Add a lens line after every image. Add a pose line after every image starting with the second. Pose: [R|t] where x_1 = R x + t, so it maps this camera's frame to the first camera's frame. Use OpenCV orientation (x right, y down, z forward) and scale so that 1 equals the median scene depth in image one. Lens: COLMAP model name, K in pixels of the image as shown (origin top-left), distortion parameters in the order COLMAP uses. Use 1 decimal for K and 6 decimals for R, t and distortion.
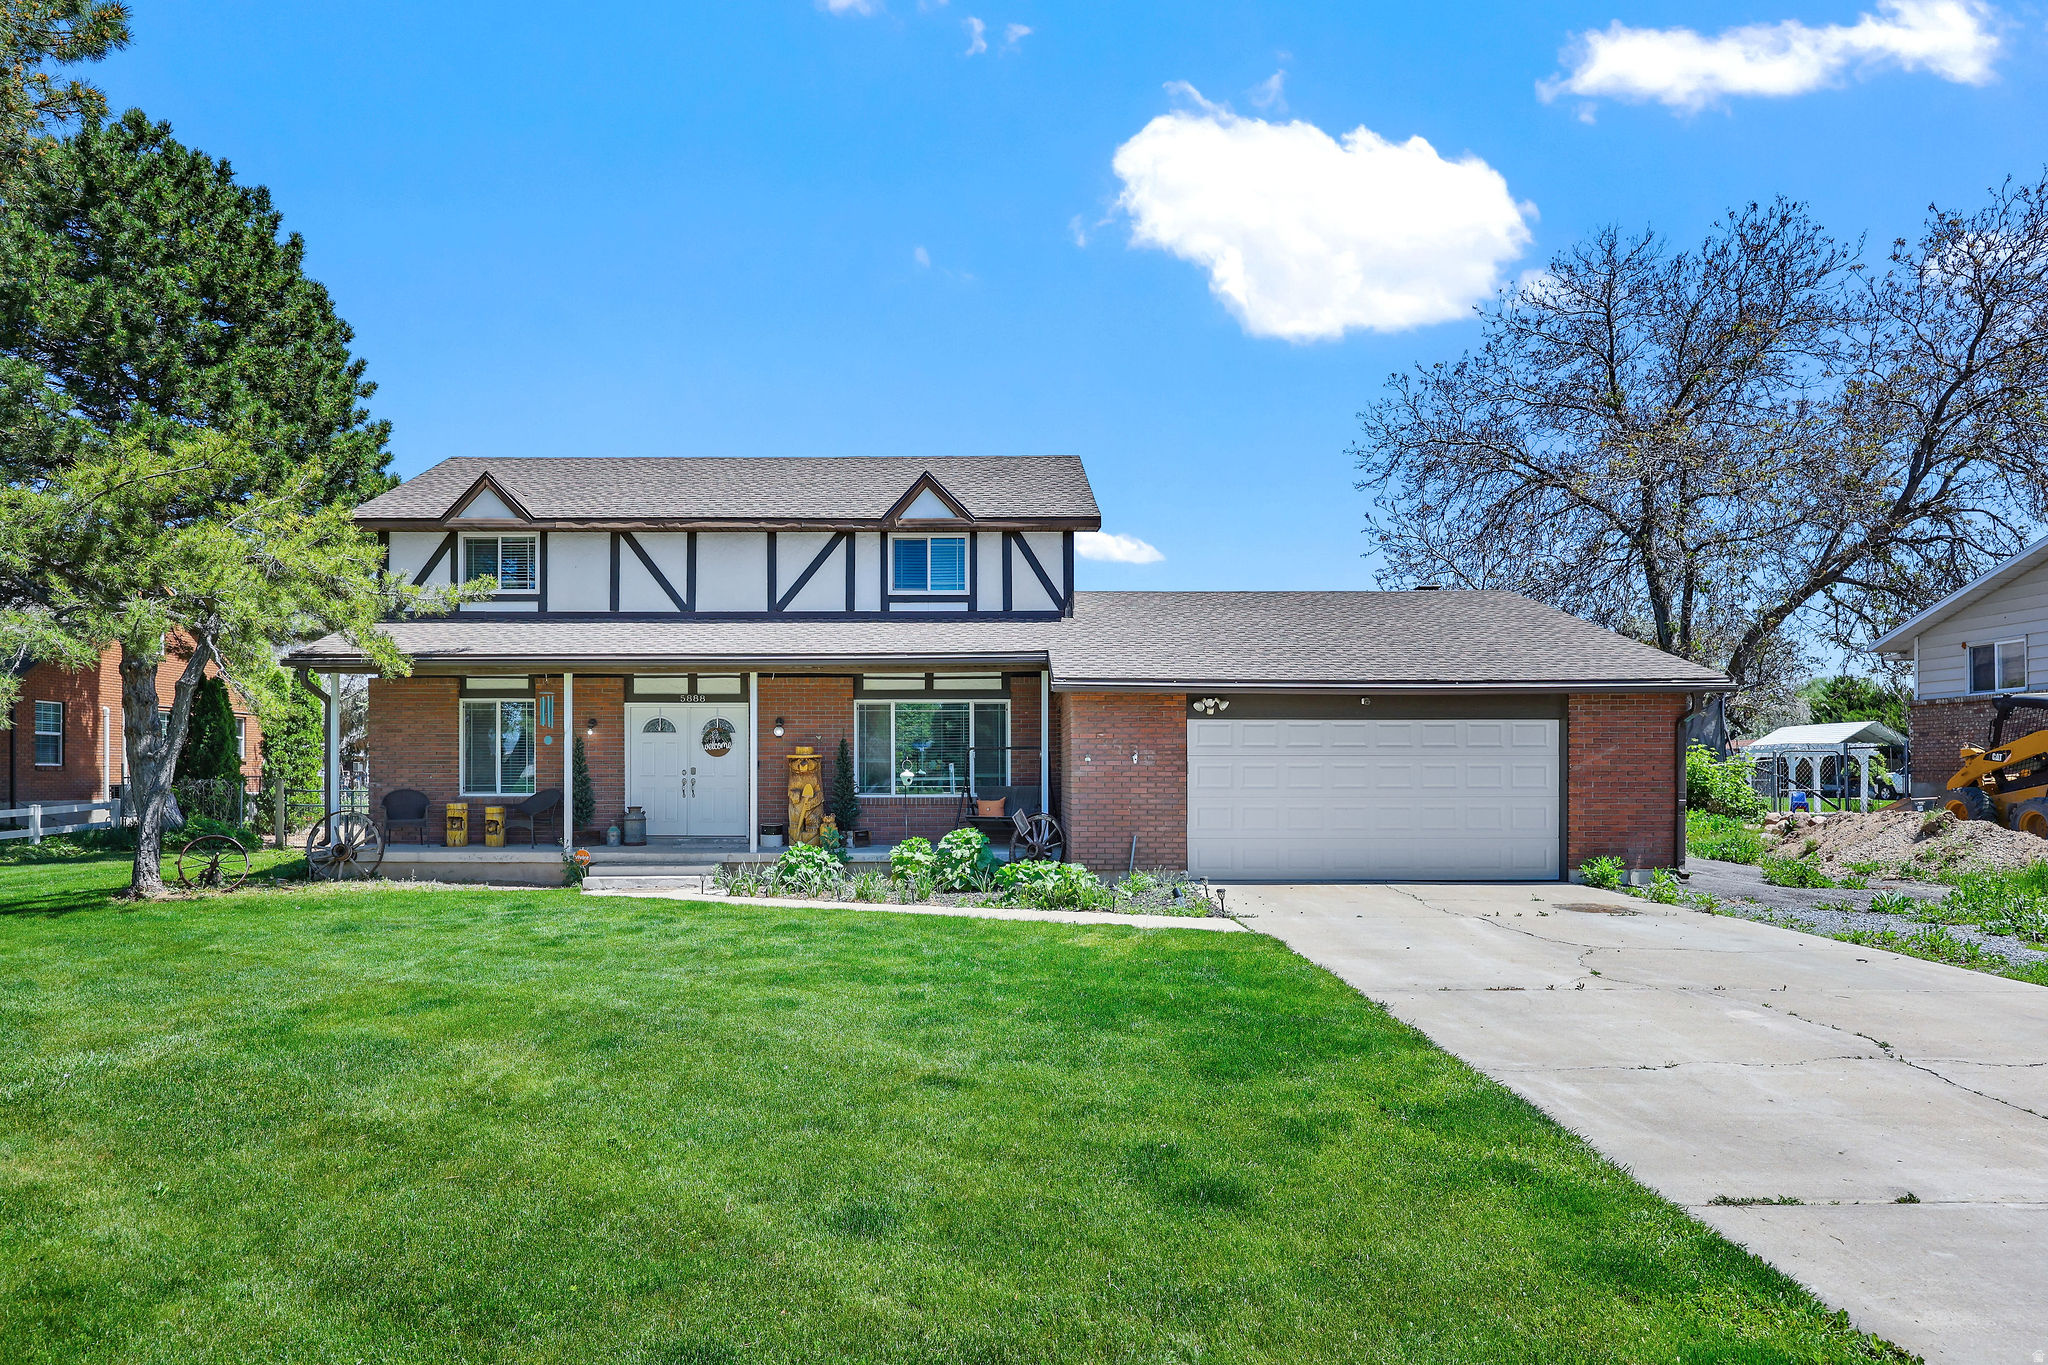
lens RADIAL K [[1195.8, 0, 975.6], [0, 1195.8, 783.3], [0, 0, 1]] dist [-0.000833, -0.001329]
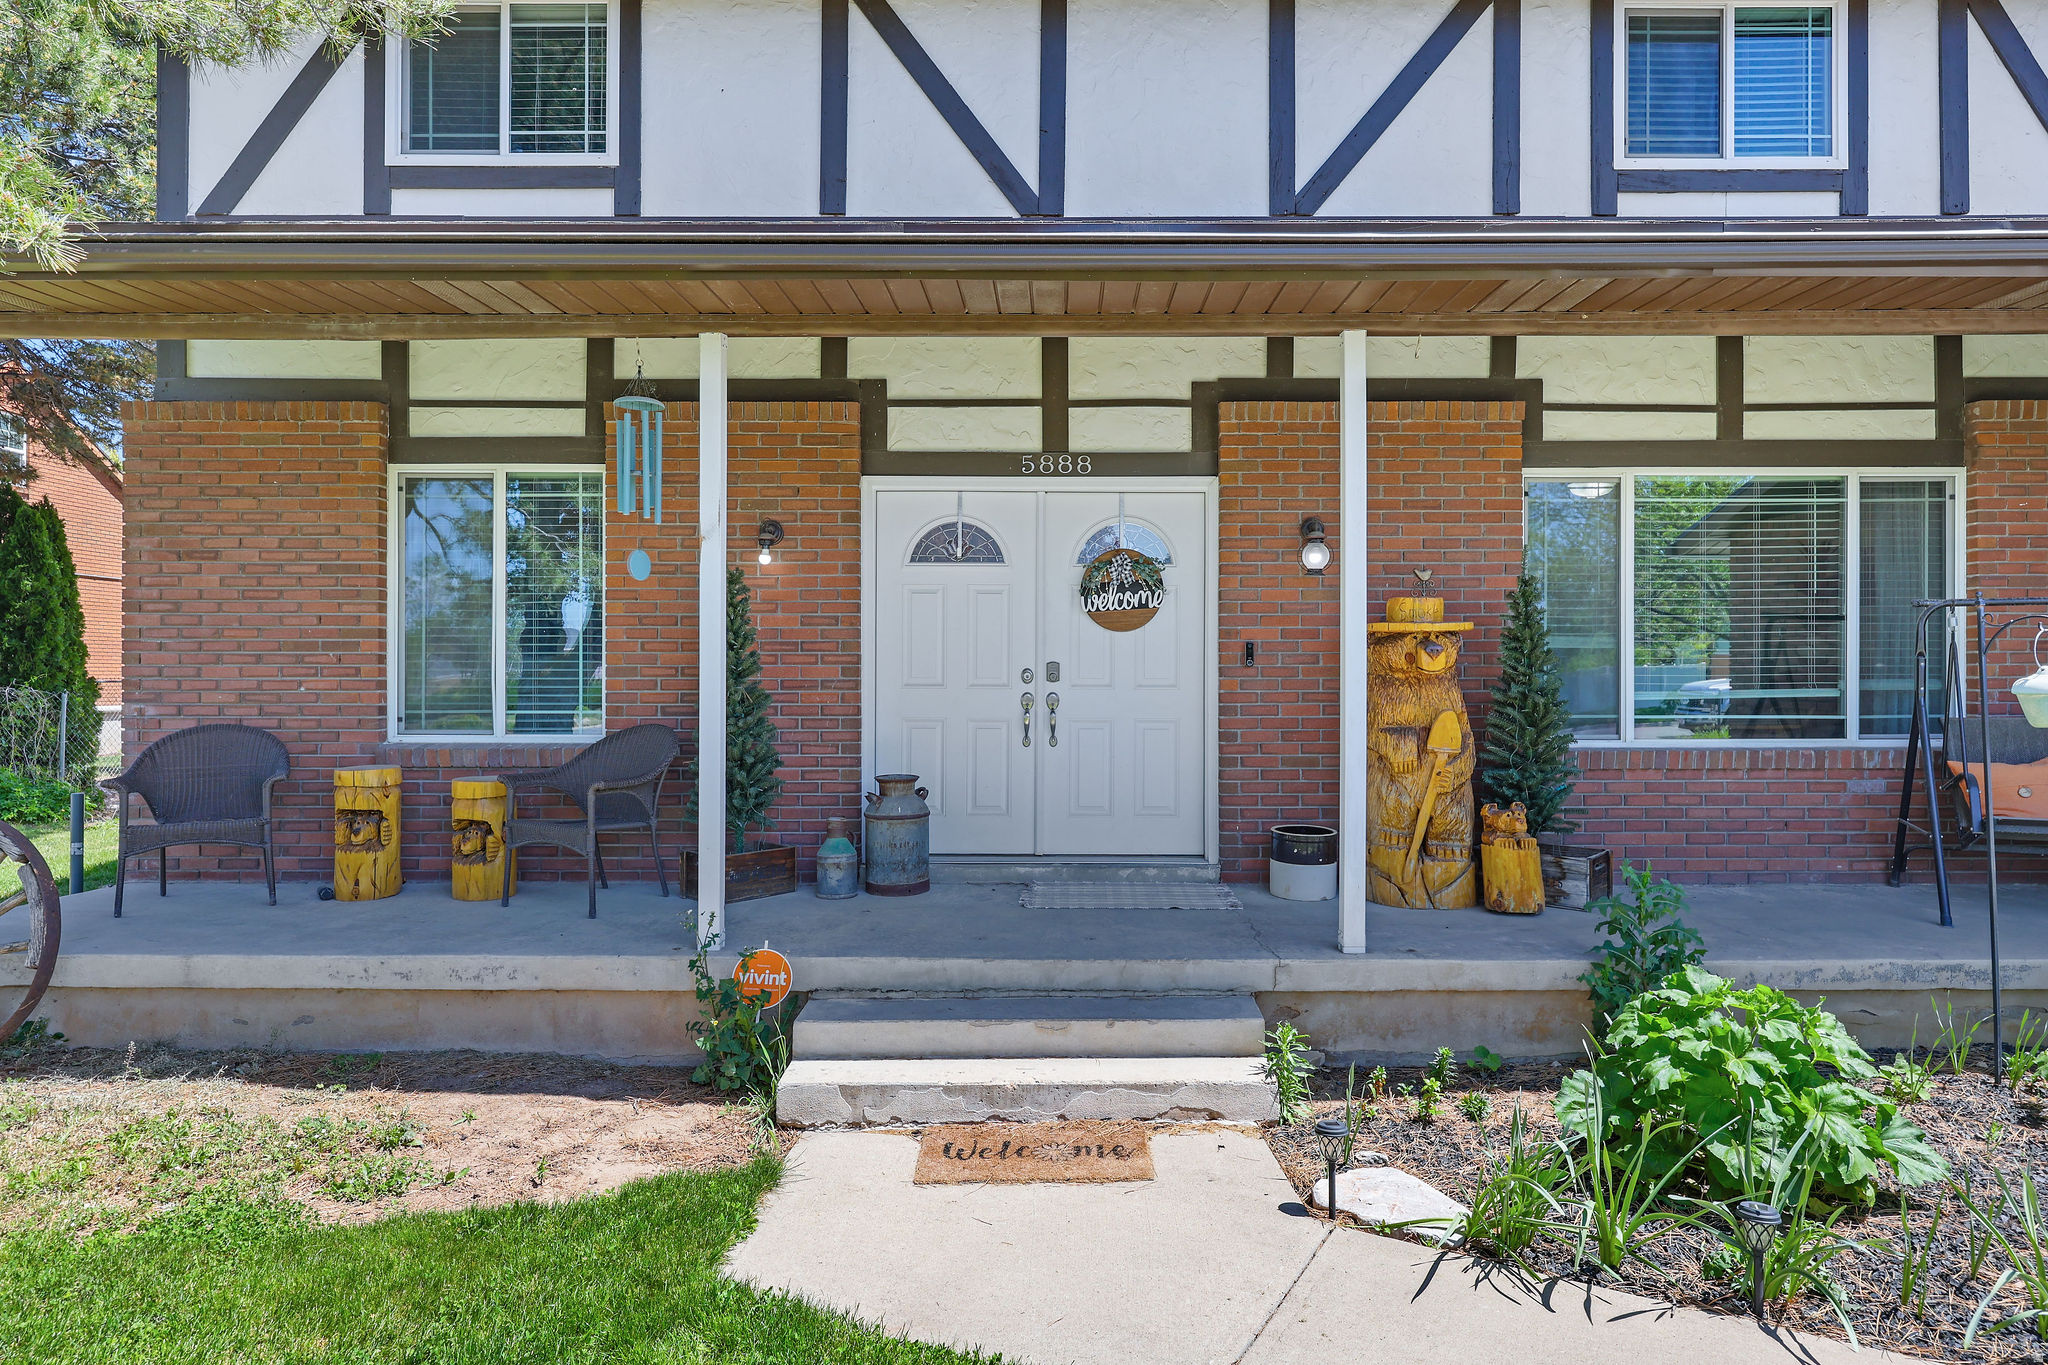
lens RADIAL K [[1176.8, 0, 1063.7], [0, 1176.8, 681.9], [0, 0, 1]] dist [0.003411, -0.000404]
pose [[0.999998, 0.000885, 0.001853, -0.234775], [-0.000878, 0.999992, -0.003878, -0.005974], [-0.001857, 0.003877, 0.999991, 0.655288]]
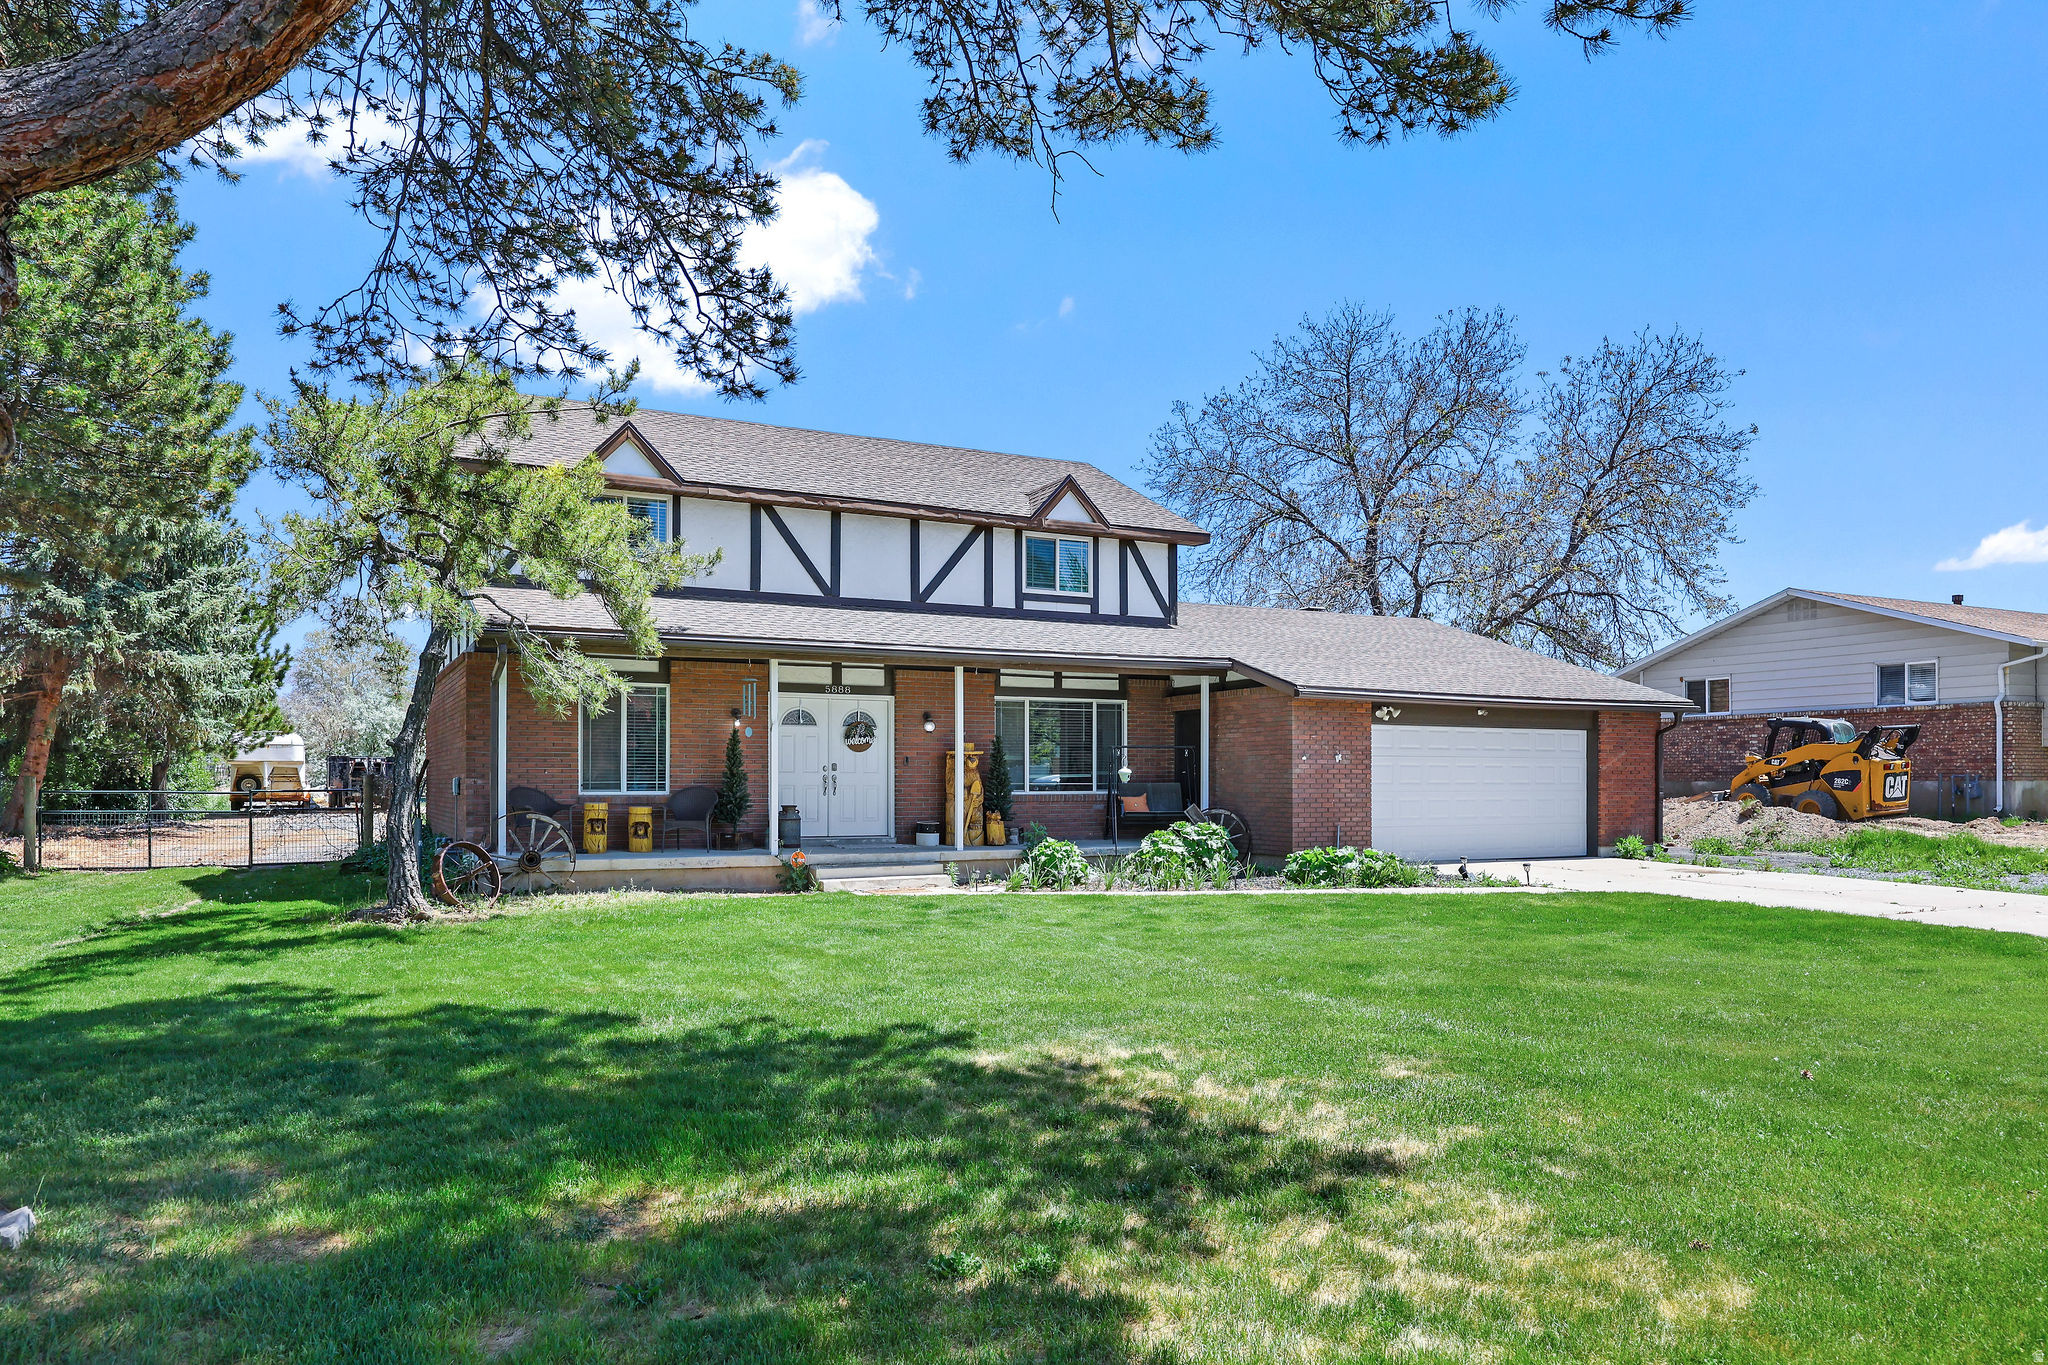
lens RADIAL K [[1332.0, 0, 1020.2], [0, 1332.0, 784.8], [0, 0, 1]] dist [0.000441, -0.000261]
pose [[0.887240, -0.000600, 0.461308, -0.590629], [0.000901, 1.000000, -0.000431, 0.004256], [-0.461307, 0.000798, 0.887240, 0.008910]]
